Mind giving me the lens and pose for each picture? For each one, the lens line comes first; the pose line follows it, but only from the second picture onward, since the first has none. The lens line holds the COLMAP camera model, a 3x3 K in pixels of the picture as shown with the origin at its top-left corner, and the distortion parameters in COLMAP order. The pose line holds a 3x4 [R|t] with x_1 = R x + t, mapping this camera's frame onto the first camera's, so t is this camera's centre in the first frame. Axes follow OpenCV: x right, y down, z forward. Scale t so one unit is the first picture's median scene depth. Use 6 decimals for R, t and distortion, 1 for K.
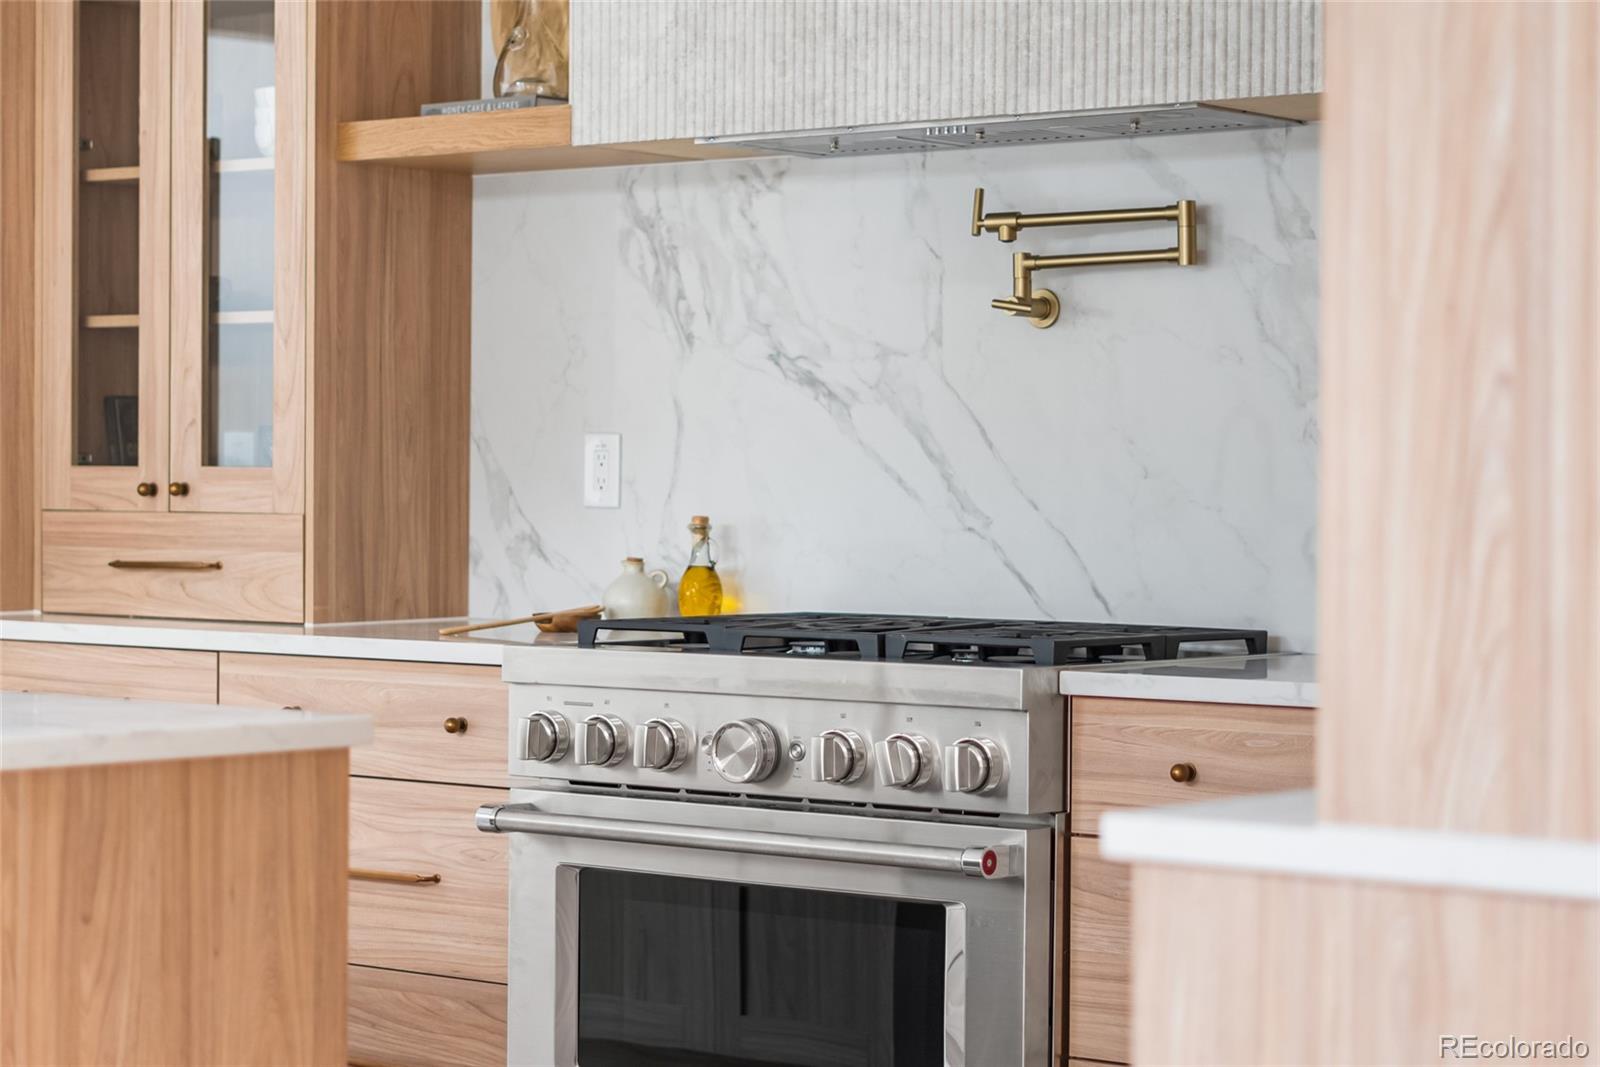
lens RADIAL K [[3557.1, 0, 799.4], [0, 3557.1, 535.9], [0, 0, 1]] dist [0.056174, 0.000000]
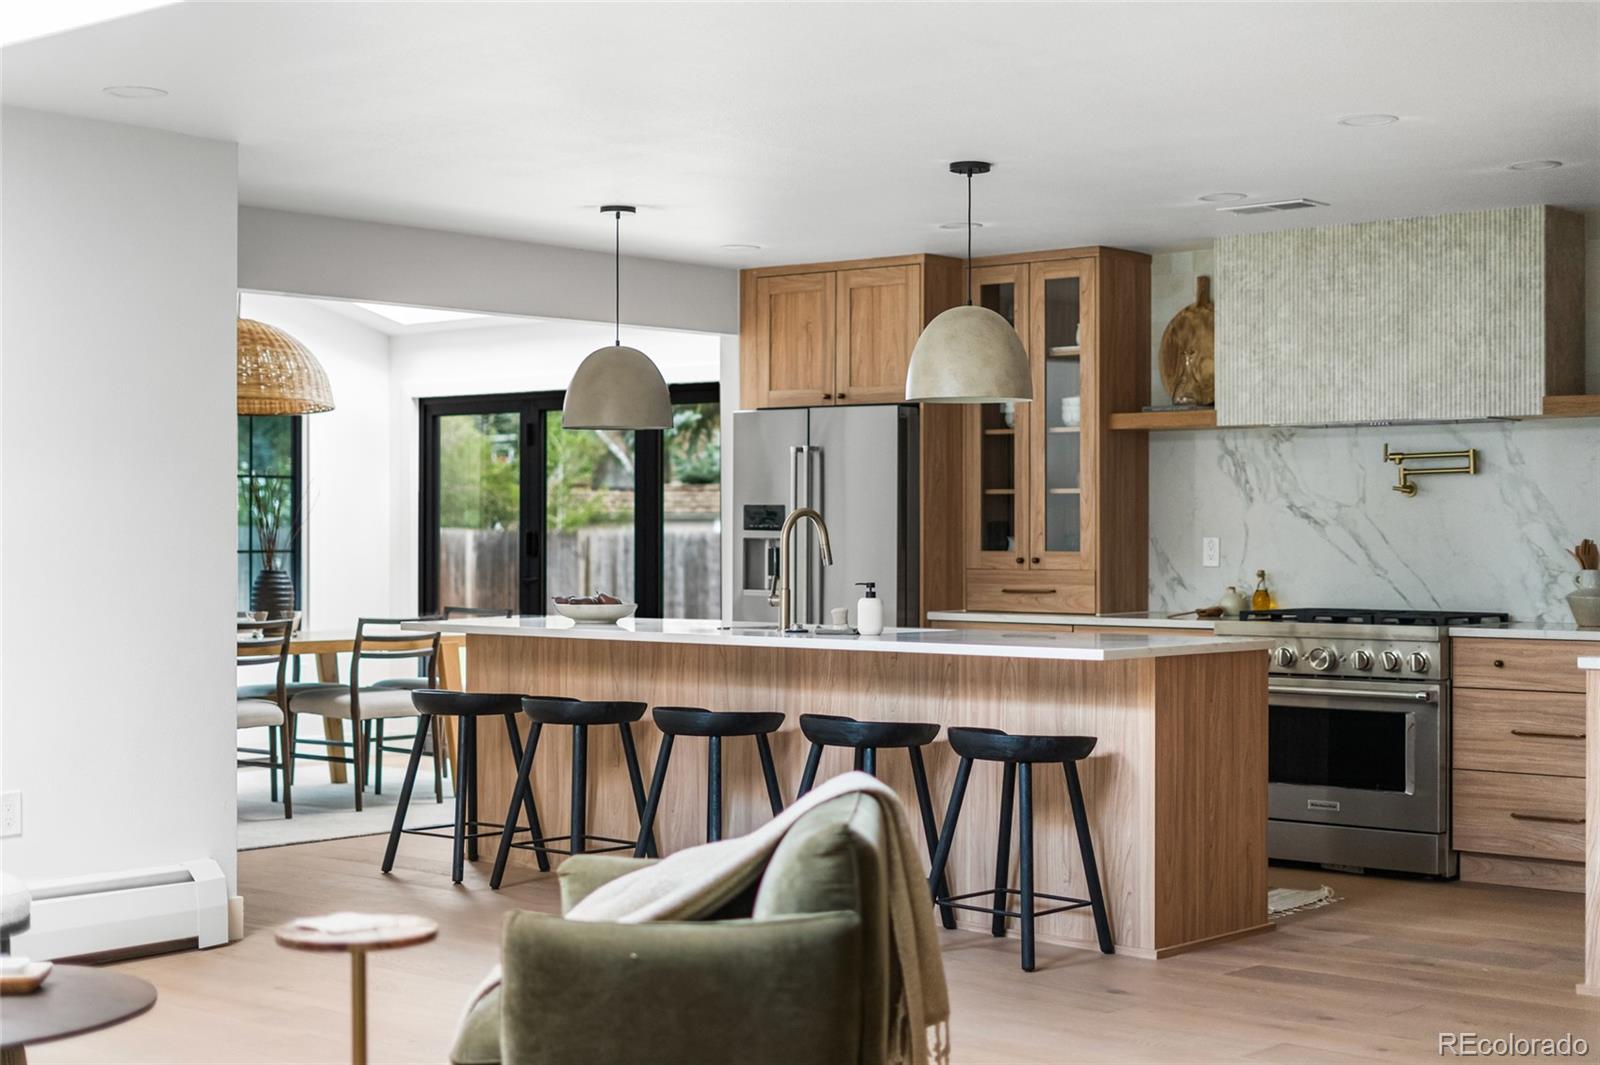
lens RADIAL K [[2358.3, 0, 800.7], [0, 2358.3, 529.6], [0, 0, 1]] dist [-0.003686, 0.000000]
pose [[0.999784, -0.006122, -0.019869, -0.323268], [0.005759, 0.999816, -0.018289, -0.005695], [0.019977, 0.018170, 0.999635, -0.683300]]
